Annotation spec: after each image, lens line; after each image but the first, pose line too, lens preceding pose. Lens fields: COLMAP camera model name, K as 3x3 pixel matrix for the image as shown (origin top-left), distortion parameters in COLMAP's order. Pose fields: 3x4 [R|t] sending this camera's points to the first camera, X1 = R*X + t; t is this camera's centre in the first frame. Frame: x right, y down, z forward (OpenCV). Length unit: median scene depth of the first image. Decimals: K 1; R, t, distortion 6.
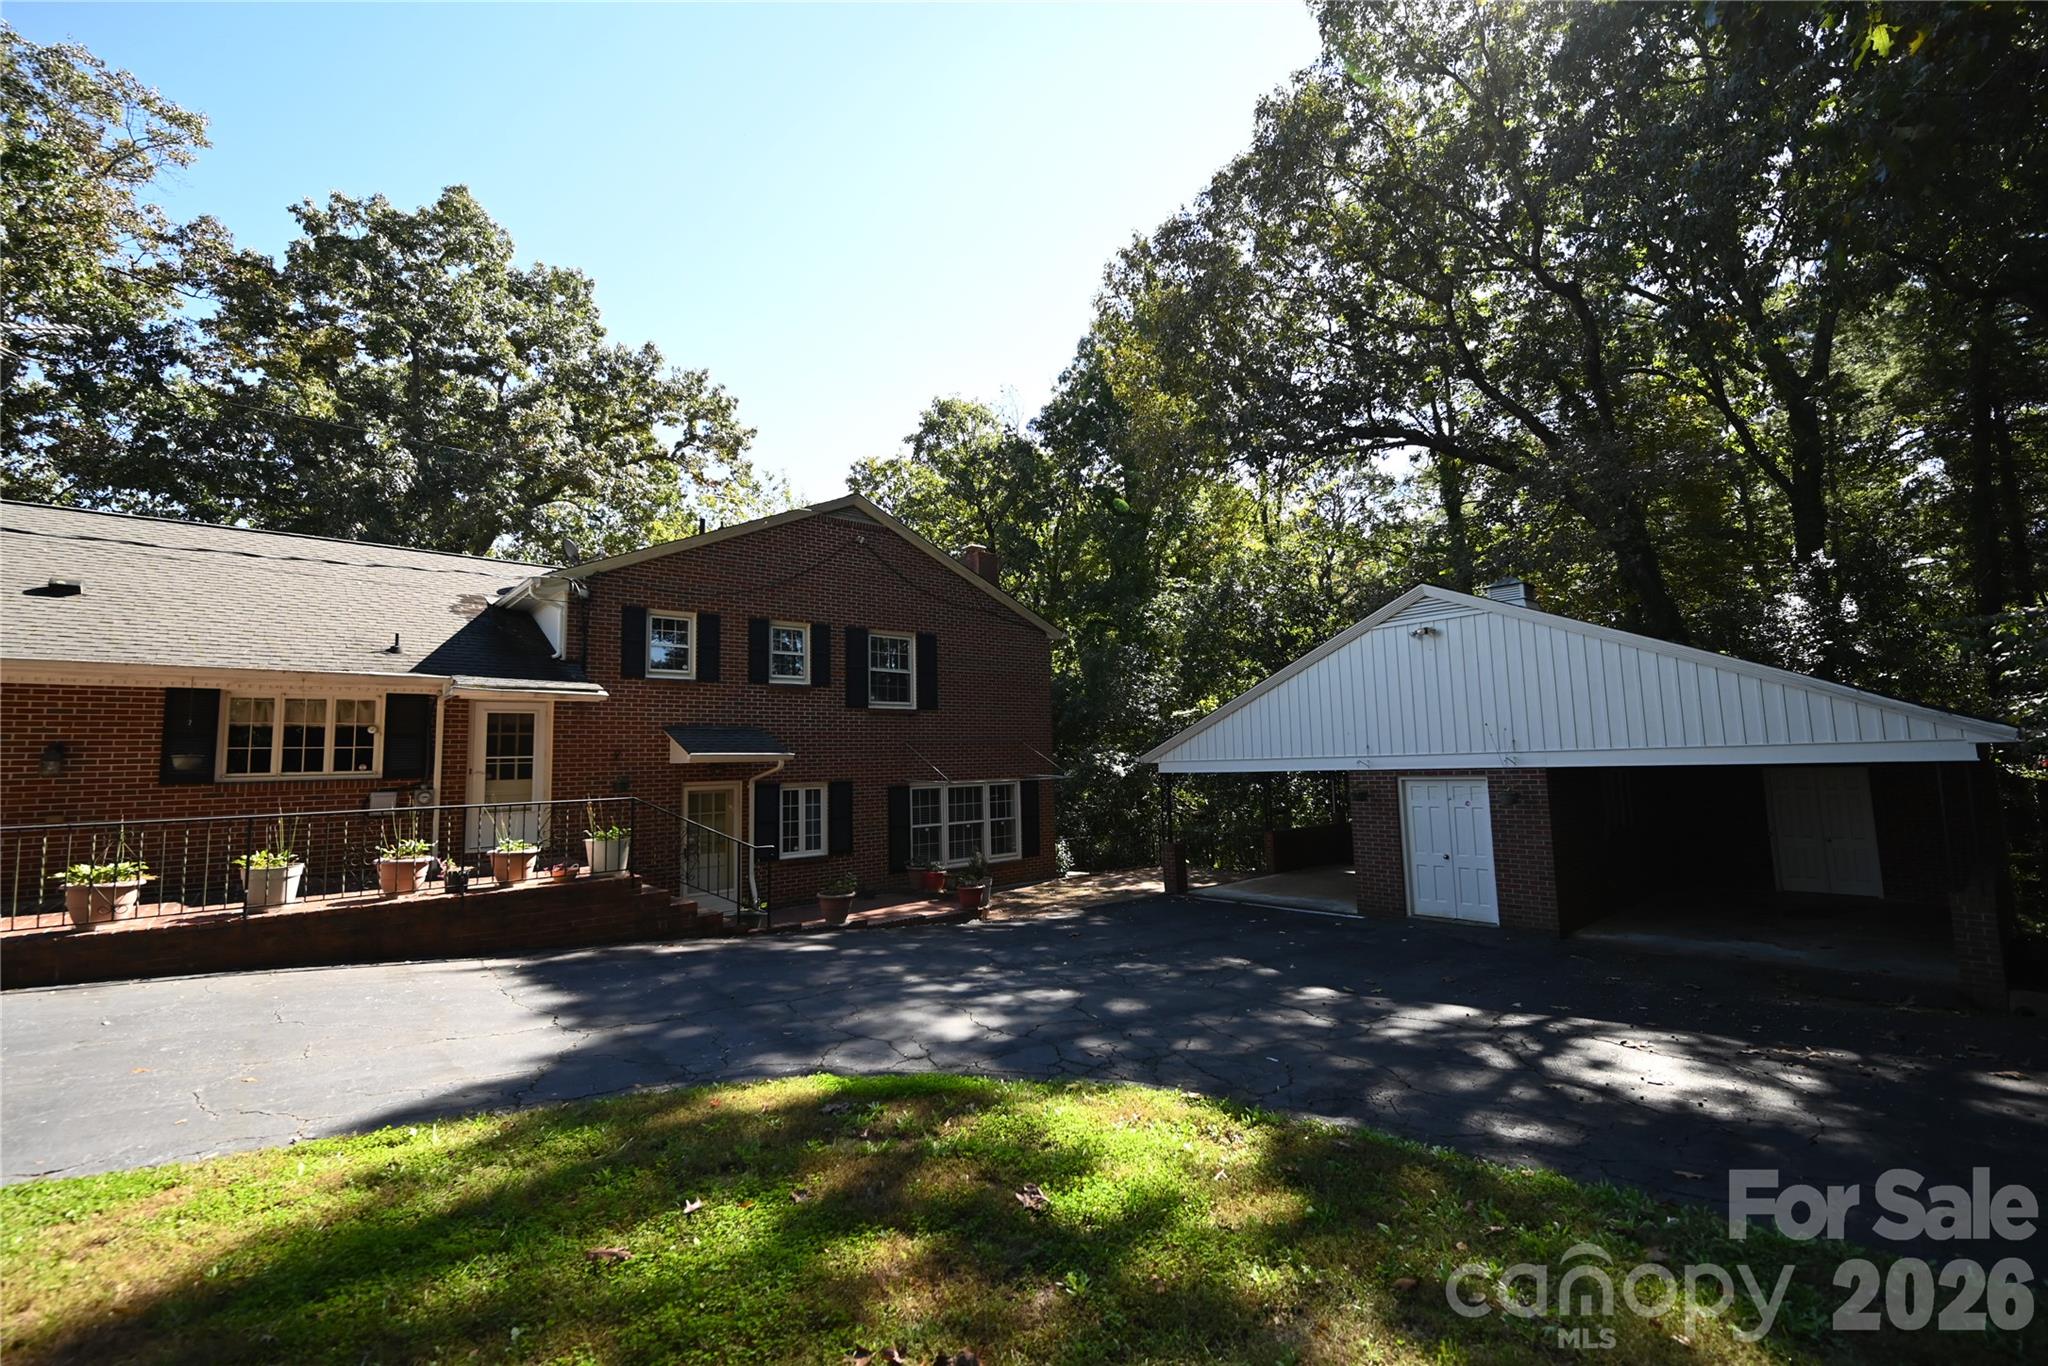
lens RADIAL K [[885.7, 0, 1018.7], [0, 885.7, 676.3], [0, 0, 1]] dist [0.000036, -0.000026]
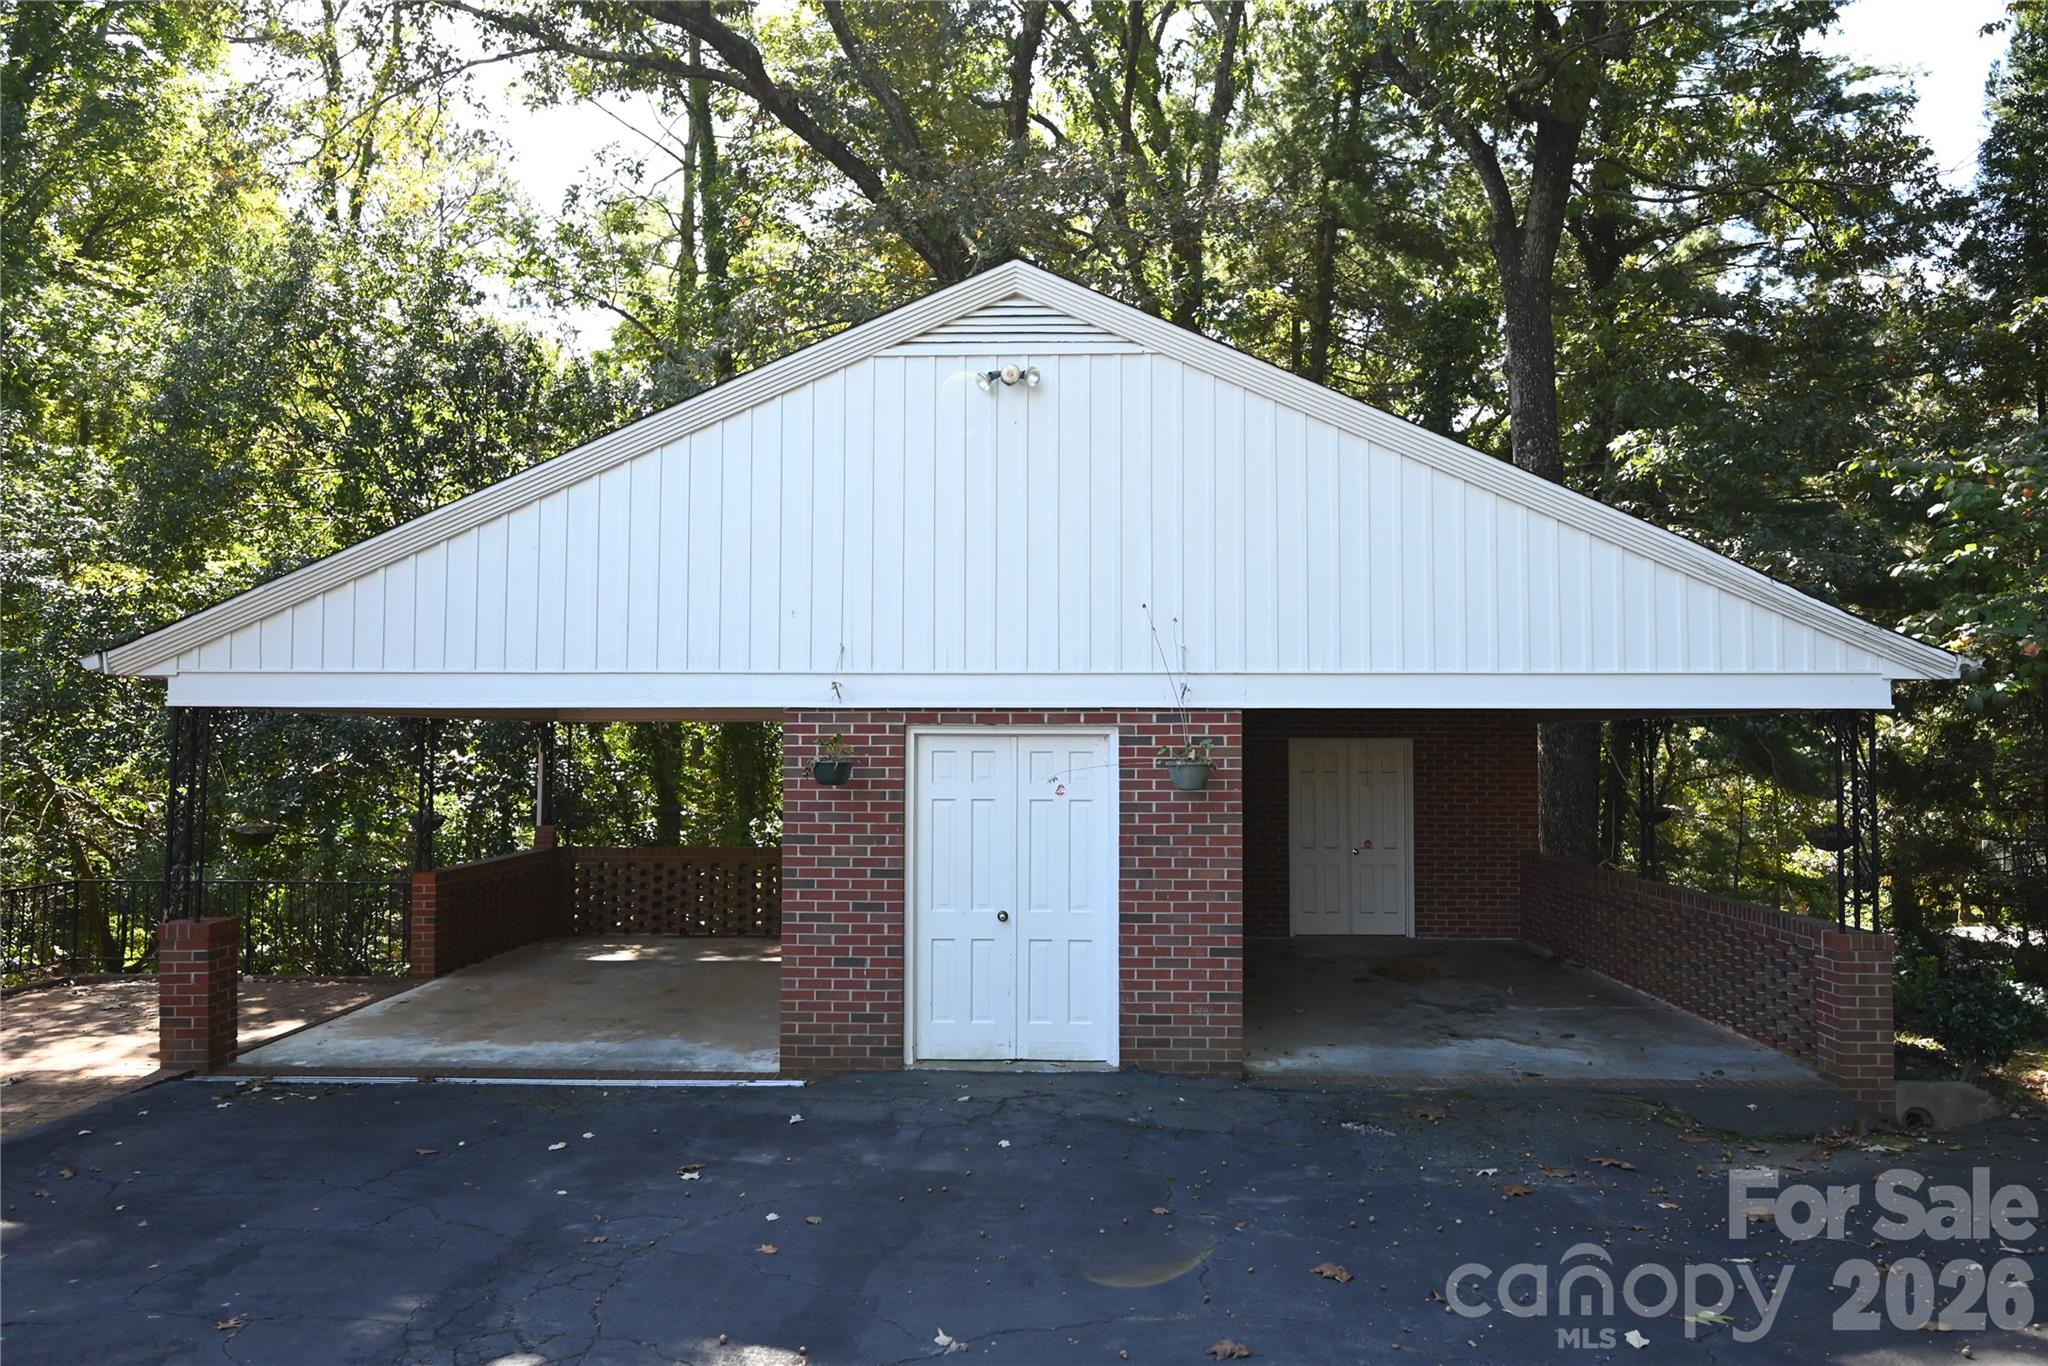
lens RADIAL K [[1449.6, 0, 1020.7], [0, 1449.6, 664.5], [0, 0, 1]] dist [0.003091, -0.000071]
pose [[0.678999, 0.065740, 0.731190, -0.023019], [-0.092866, 0.995673, -0.003282, 0.083126], [-0.728242, -0.065674, 0.682166, 0.512956]]
